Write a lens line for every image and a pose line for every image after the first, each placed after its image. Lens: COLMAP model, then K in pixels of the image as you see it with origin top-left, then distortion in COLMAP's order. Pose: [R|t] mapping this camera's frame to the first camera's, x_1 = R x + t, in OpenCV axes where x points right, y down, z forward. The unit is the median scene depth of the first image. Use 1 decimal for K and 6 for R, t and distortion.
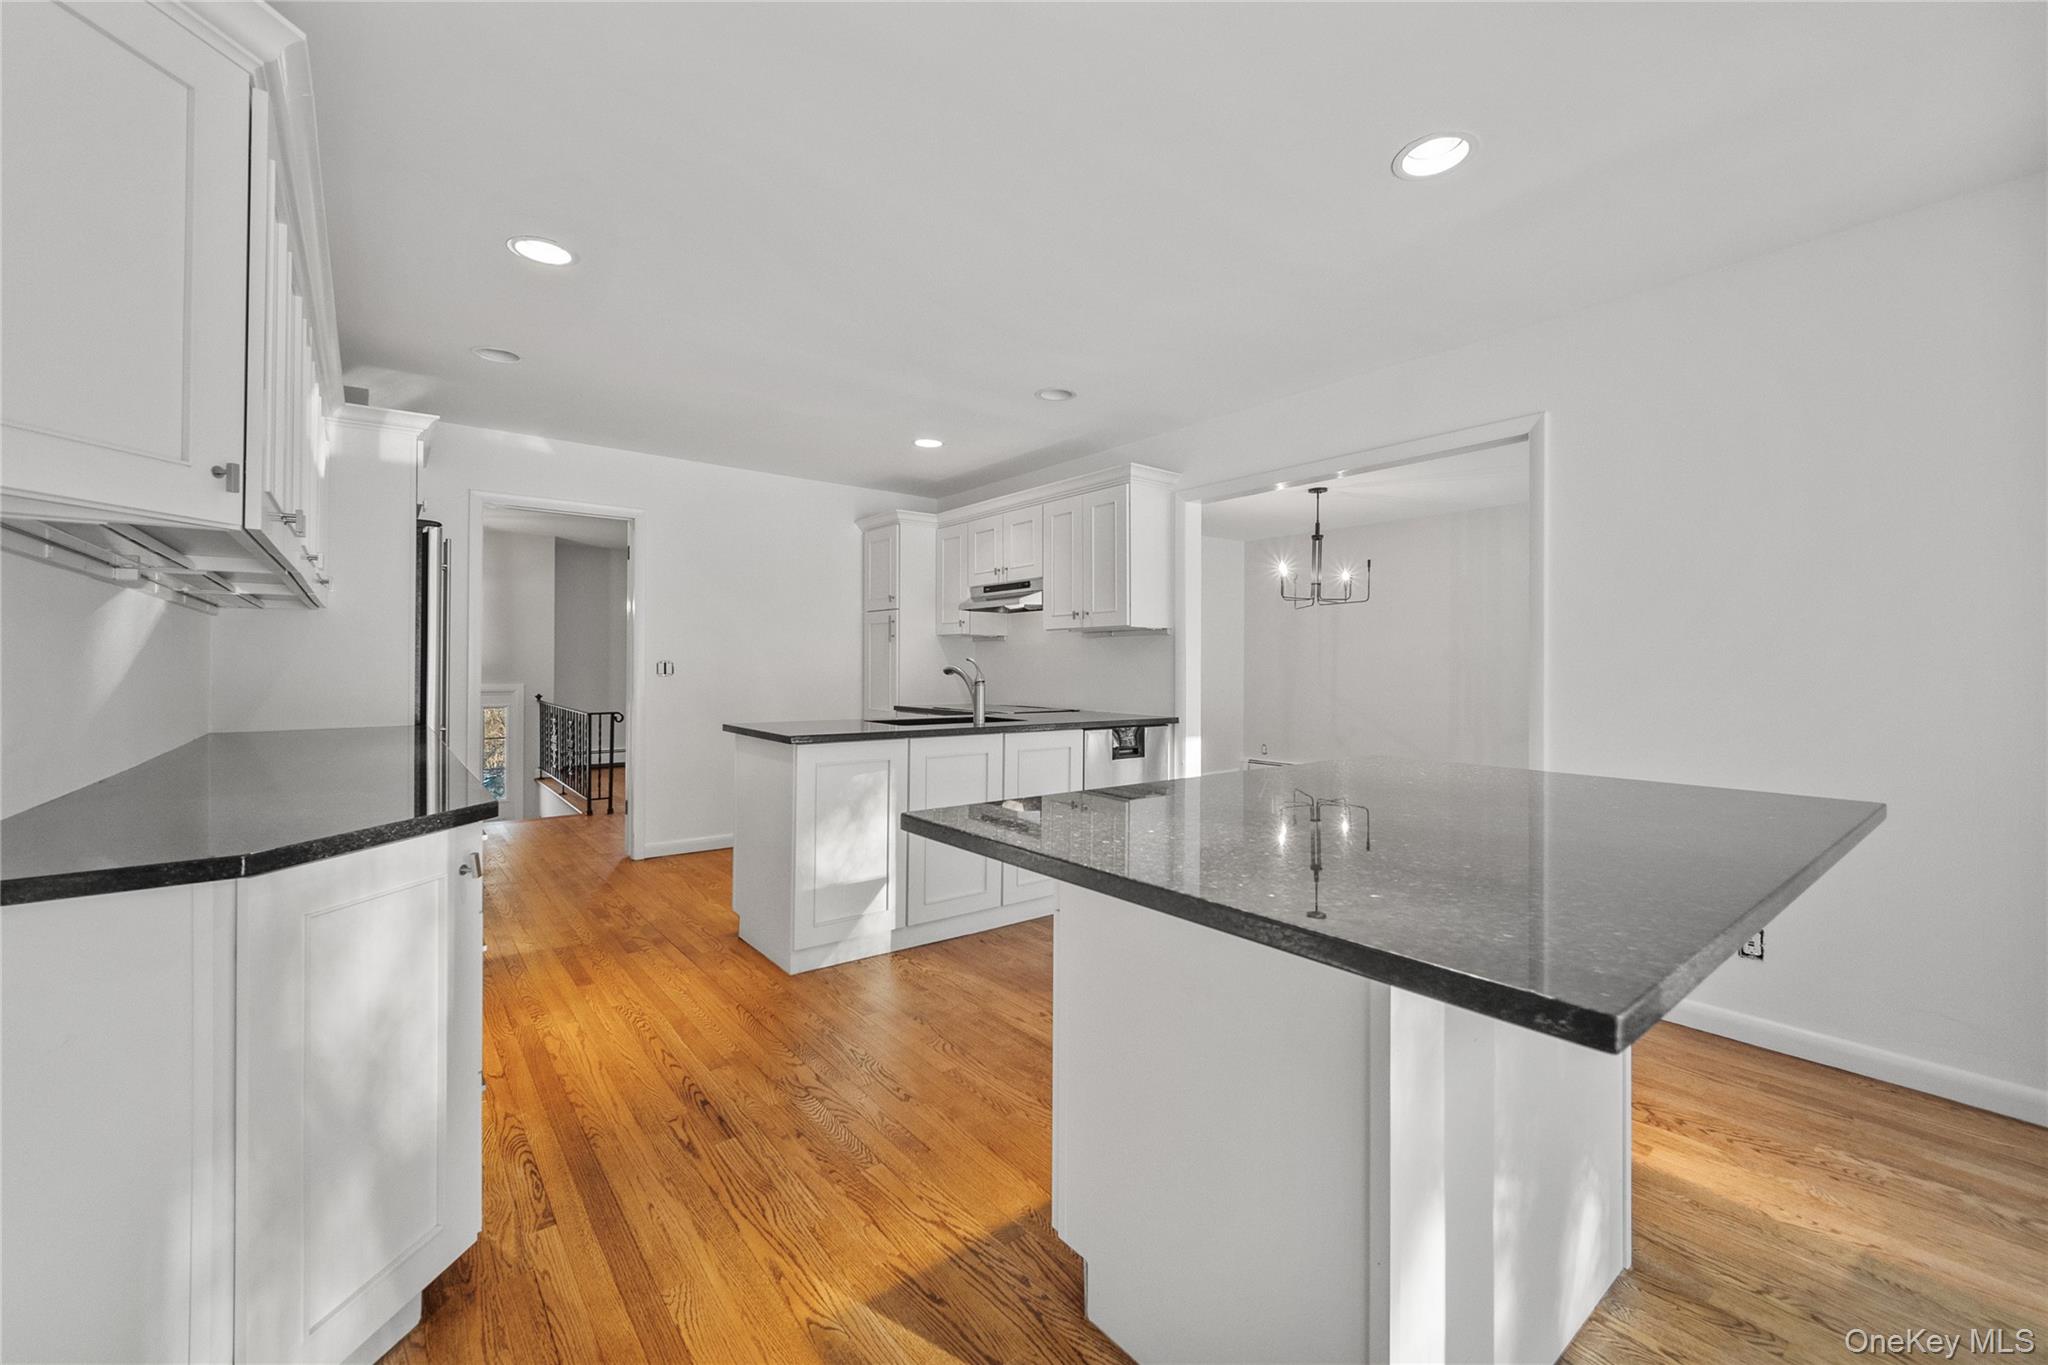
lens RADIAL K [[827.9, 0, 1024.0], [0, 827.9, 682.5], [0, 0, 1]] dist [-0.008475, -0.000249]
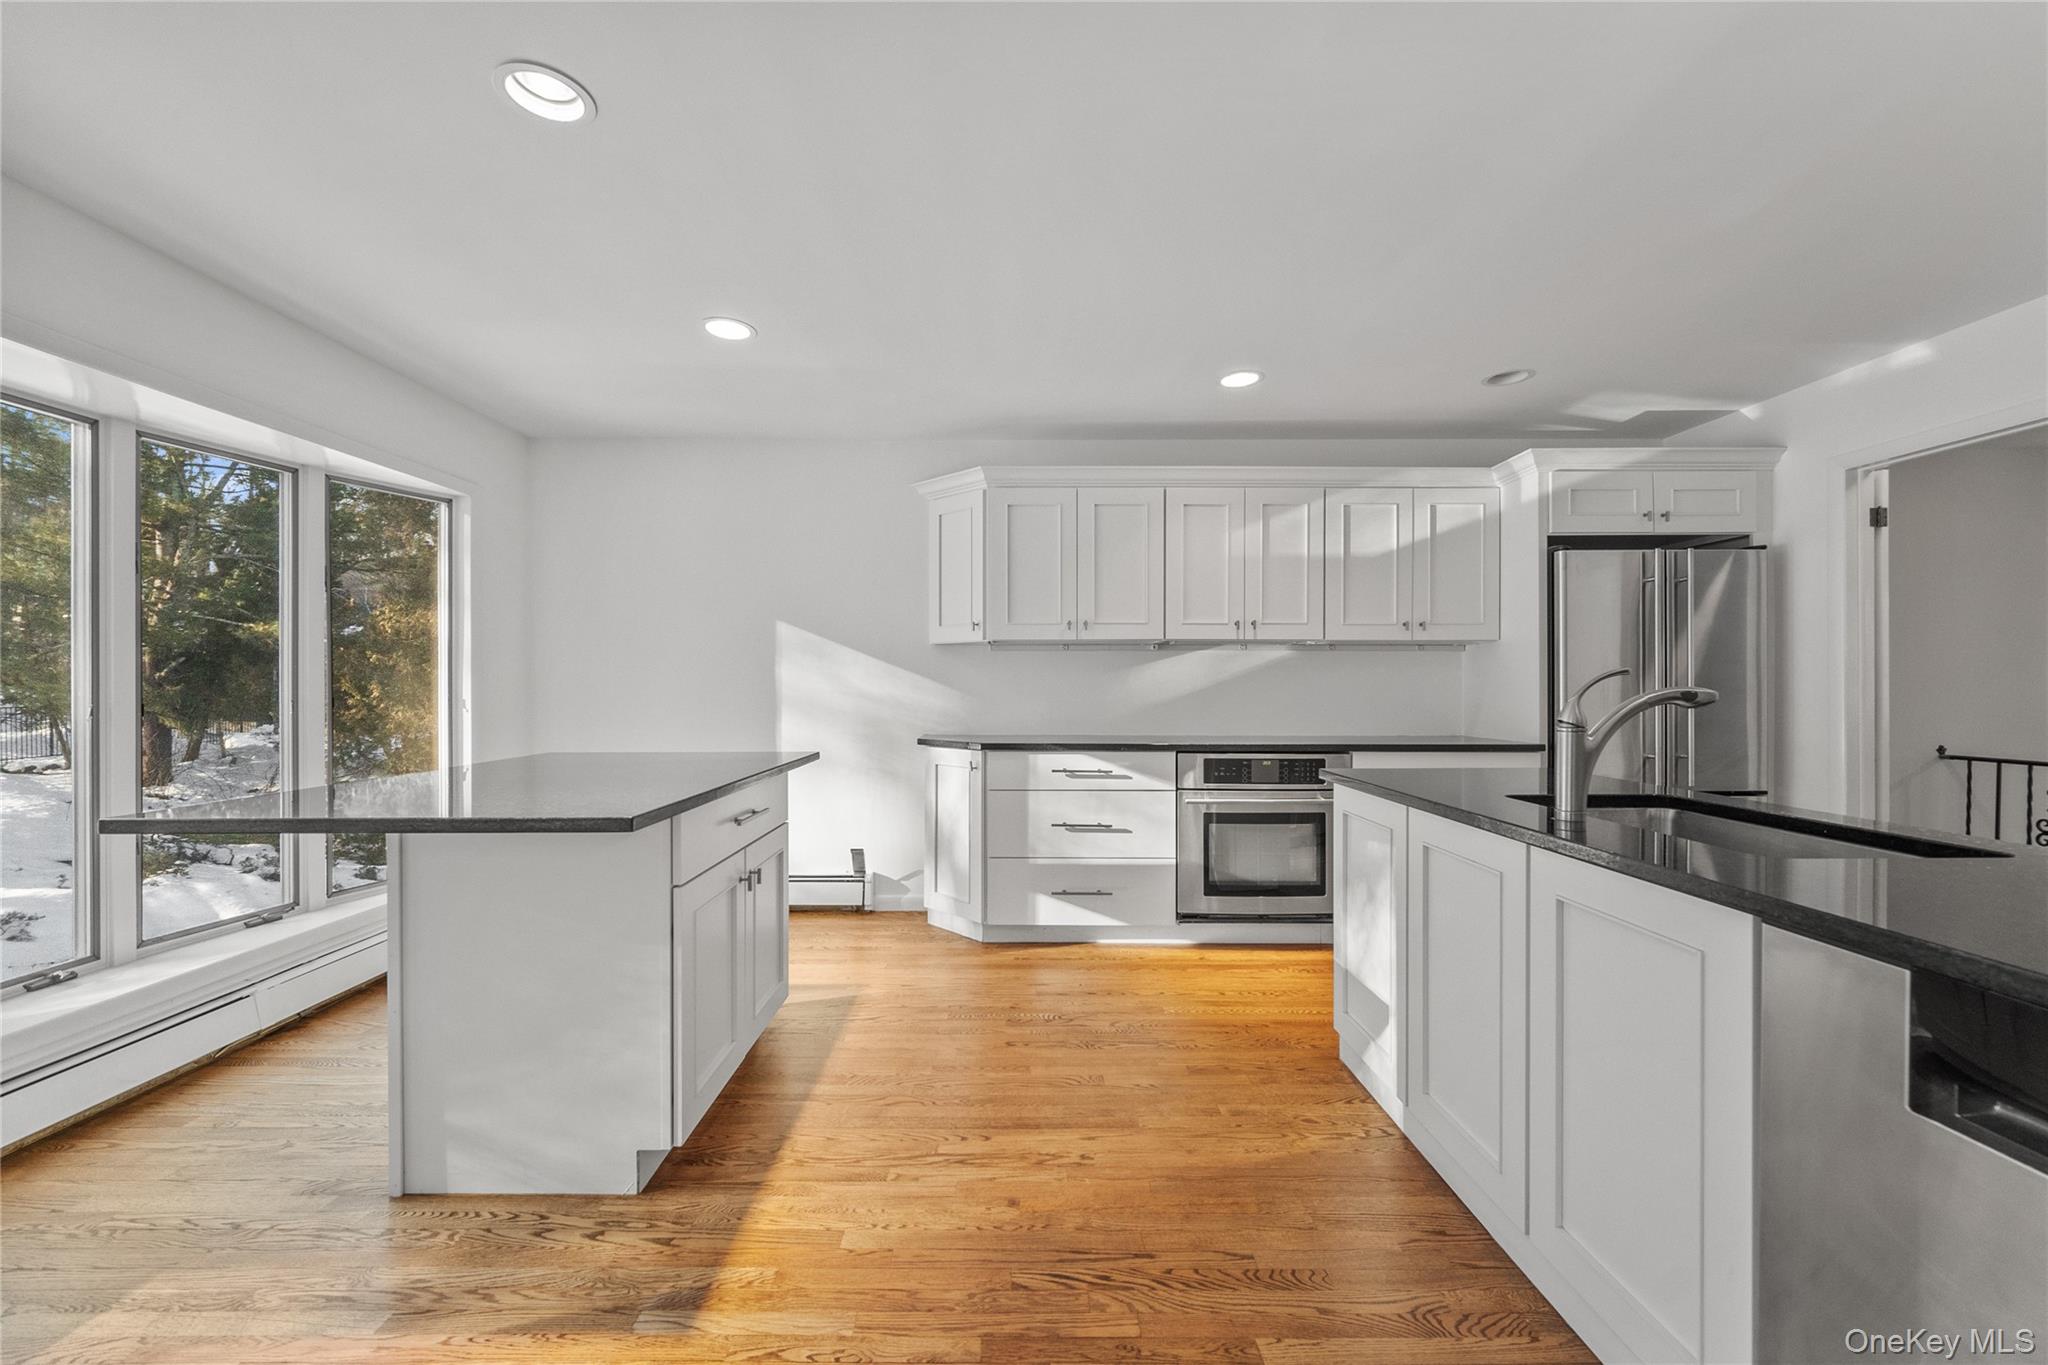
lens RADIAL K [[827.9, 0, 1024.0], [0, 827.9, 682.5], [0, 0, 1]] dist [-0.008475, -0.000249]
pose [[-0.628656, -0.011983, -0.777591, 0.700248], [-0.012415, 0.999908, -0.005371, -0.018424], [0.777584, 0.006278, -0.628748, 1.564783]]
